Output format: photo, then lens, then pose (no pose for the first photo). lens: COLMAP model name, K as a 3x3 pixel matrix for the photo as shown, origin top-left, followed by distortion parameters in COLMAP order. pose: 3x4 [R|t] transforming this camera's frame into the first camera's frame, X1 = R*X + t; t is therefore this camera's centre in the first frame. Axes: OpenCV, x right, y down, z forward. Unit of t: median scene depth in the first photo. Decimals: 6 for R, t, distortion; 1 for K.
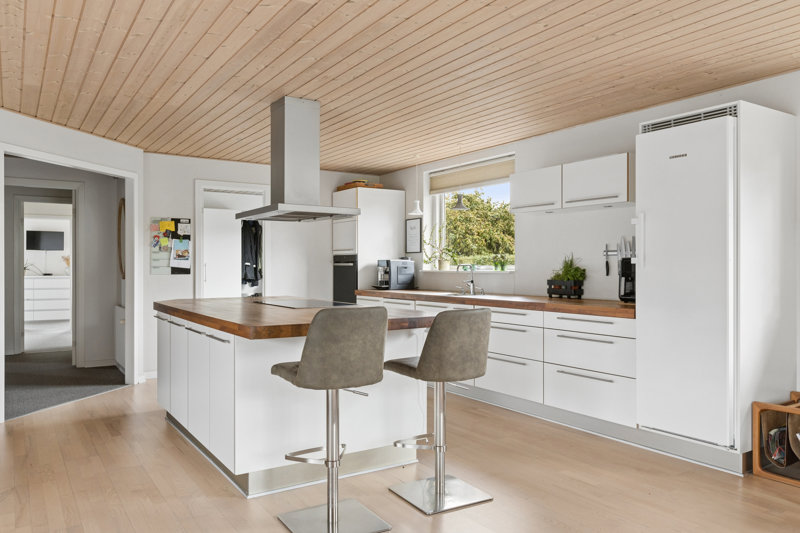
lens RADIAL K [[596.1, 0, 405.1], [0, 596.1, 265.9], [0, 0, 1]] dist [-0.000131, -0.003849]
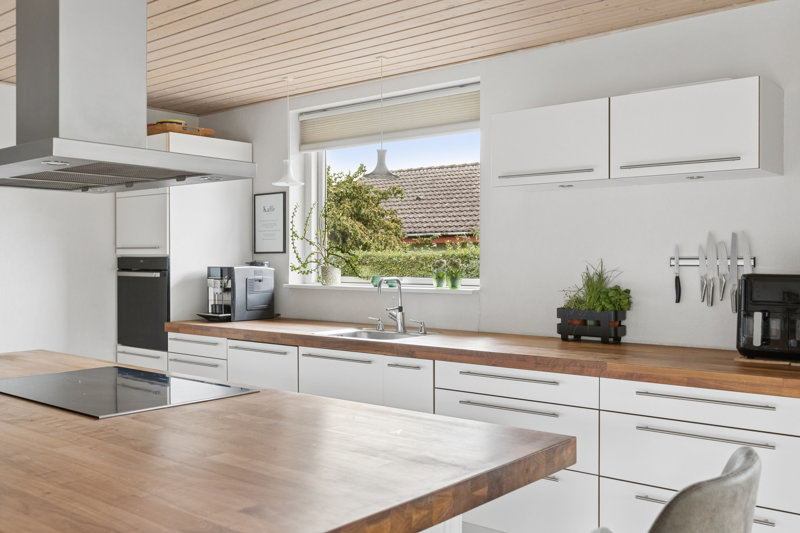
lens RADIAL K [[770.1, 0, 398.6], [0, 770.1, 264.1], [0, 0, 1]] dist [0.001052, 0.000000]
pose [[0.957940, -0.002572, 0.286956, -0.083187], [0.000439, 0.999972, 0.007498, -0.017979], [-0.286967, -0.007057, 0.957914, 0.277900]]
